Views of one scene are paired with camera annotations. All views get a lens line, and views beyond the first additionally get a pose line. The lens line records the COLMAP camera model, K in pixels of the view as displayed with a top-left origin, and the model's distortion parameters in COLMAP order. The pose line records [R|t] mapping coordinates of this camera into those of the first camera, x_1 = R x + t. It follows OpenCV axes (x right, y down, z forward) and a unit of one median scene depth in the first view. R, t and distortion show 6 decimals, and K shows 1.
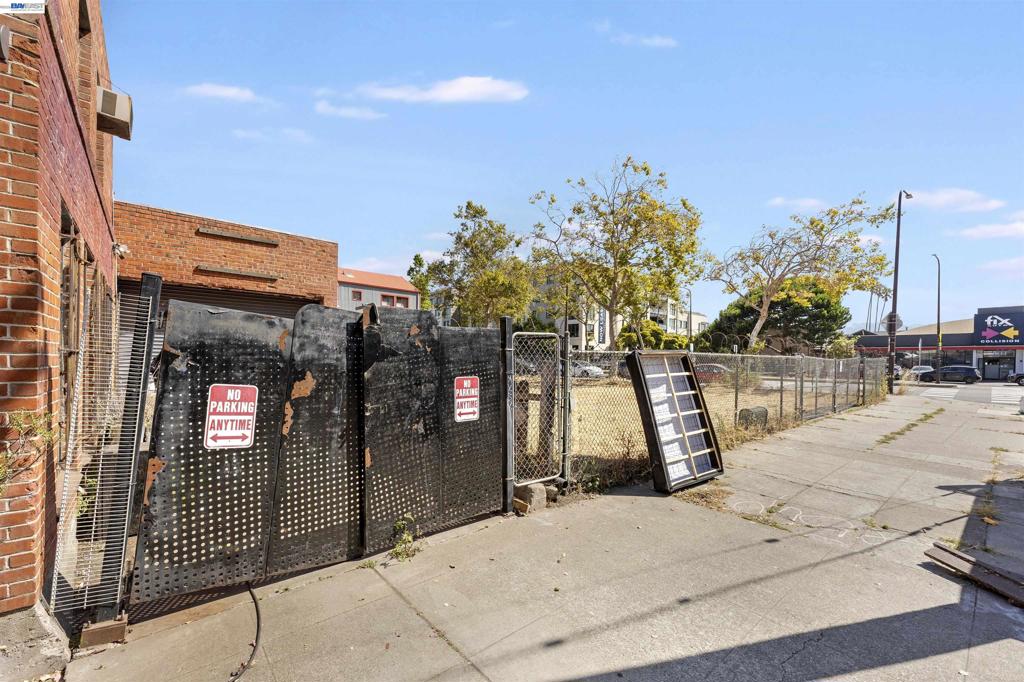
lens RADIAL K [[418.7, 0, 496.1], [0, 418.7, 355.7], [0, 0, 1]] dist [0.001039, 0.000010]
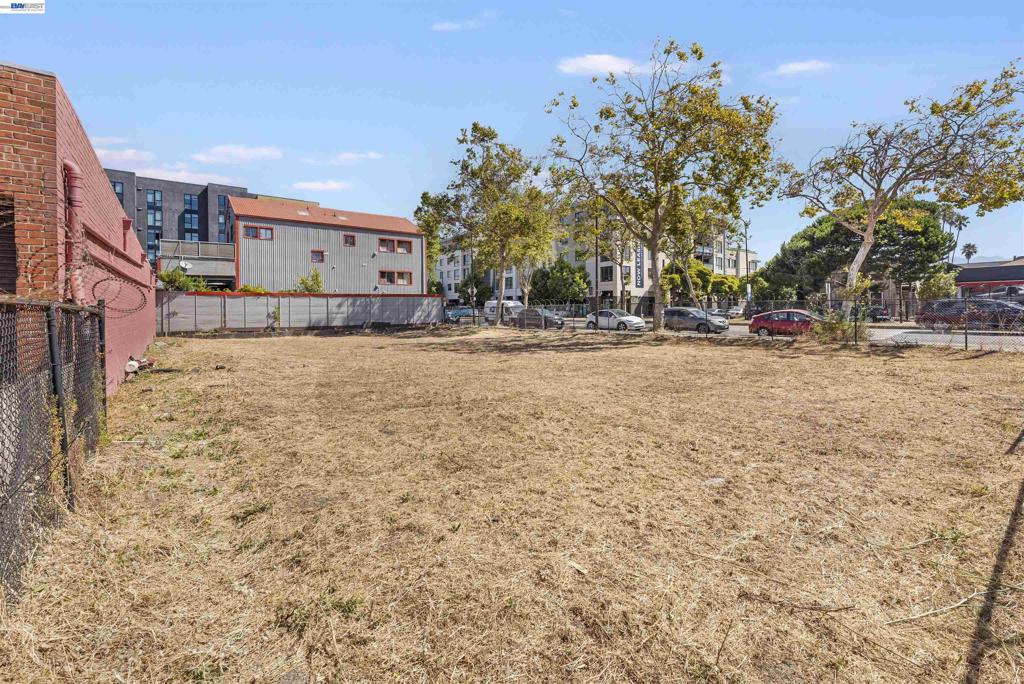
lens RADIAL K [[440.9, 0, 511.5], [0, 440.9, 304.8], [0, 0, 1]] dist [0.001769, 0.000021]
pose [[0.999001, -0.030329, -0.032826, 0.024849], [0.030333, 0.999540, -0.000379, -0.002785], [0.032822, -0.000617, 0.999461, 0.123754]]
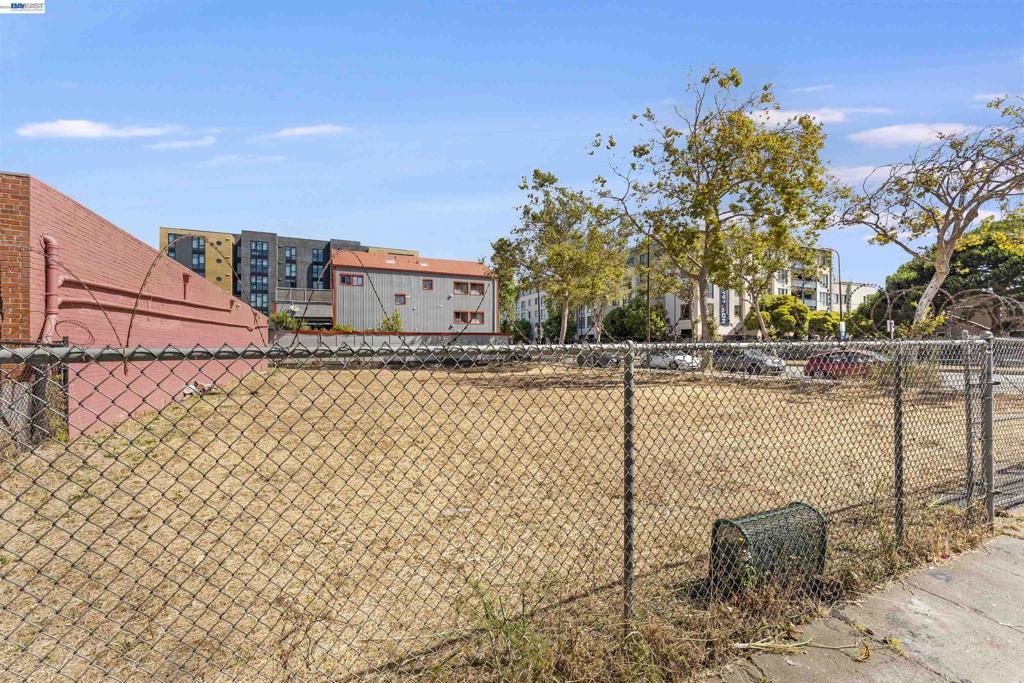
lens RADIAL K [[424.1, 0, 512.0], [0, 424.1, 341.5], [0, 0, 1]] dist [0.000956, 0.000198]
pose [[0.966568, -0.025631, -0.255126, 0.103097], [0.023923, 0.999666, -0.009797, -0.000502], [0.255292, 0.003367, 0.966858, 0.129990]]
